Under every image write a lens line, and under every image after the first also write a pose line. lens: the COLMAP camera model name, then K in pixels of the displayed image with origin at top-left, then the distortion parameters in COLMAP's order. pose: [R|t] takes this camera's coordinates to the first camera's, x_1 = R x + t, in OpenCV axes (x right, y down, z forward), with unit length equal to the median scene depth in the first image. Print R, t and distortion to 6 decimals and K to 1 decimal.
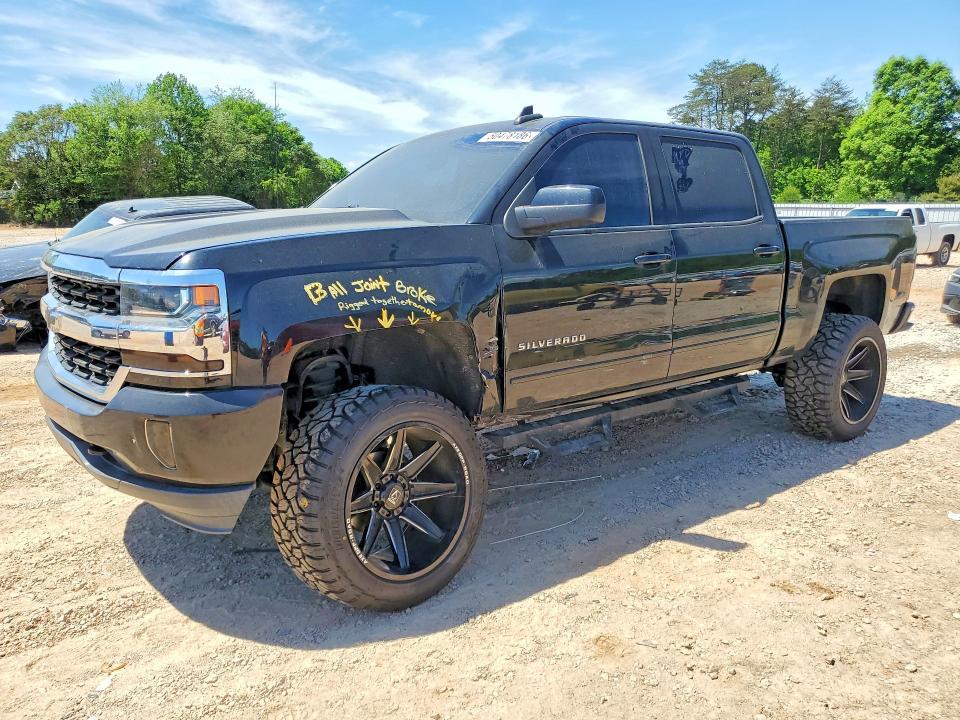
lens RADIAL K [[655.5, 0, 470.5], [0, 655.5, 362.2], [0, 0, 1]] dist [0.075045, -0.067493]
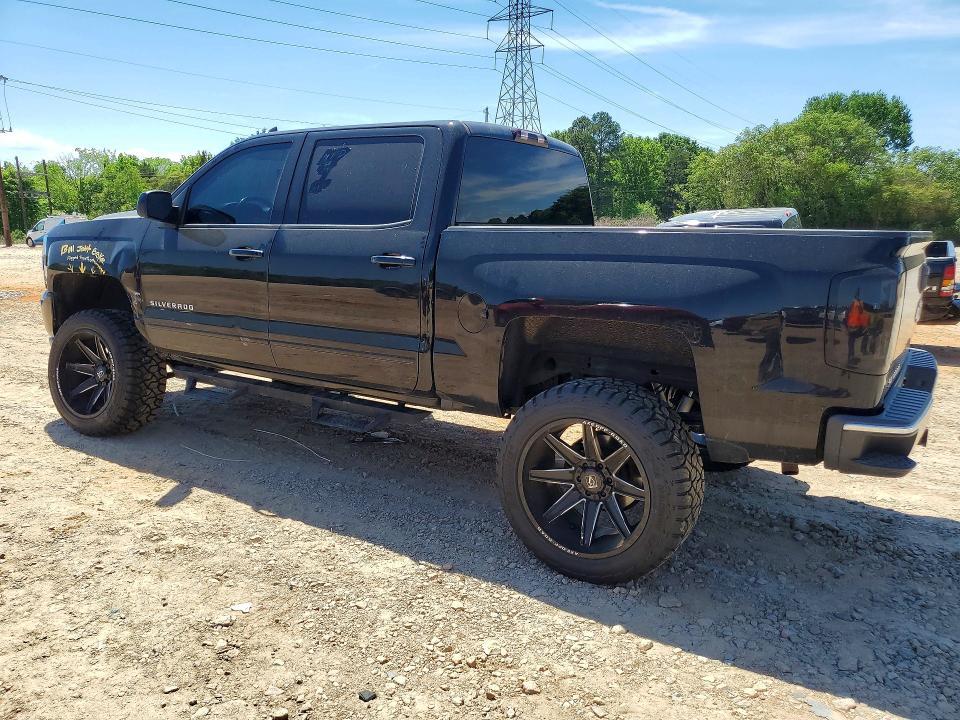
lens RADIAL K [[655.5, 0, 470.5], [0, 655.5, 362.2], [0, 0, 1]] dist [0.075045, -0.067493]
pose [[0.416130, 0.187948, -0.889669, 1.901170], [-0.220027, 0.970143, 0.102034, -0.224839], [0.882283, 0.153292, 0.445059, 1.110835]]
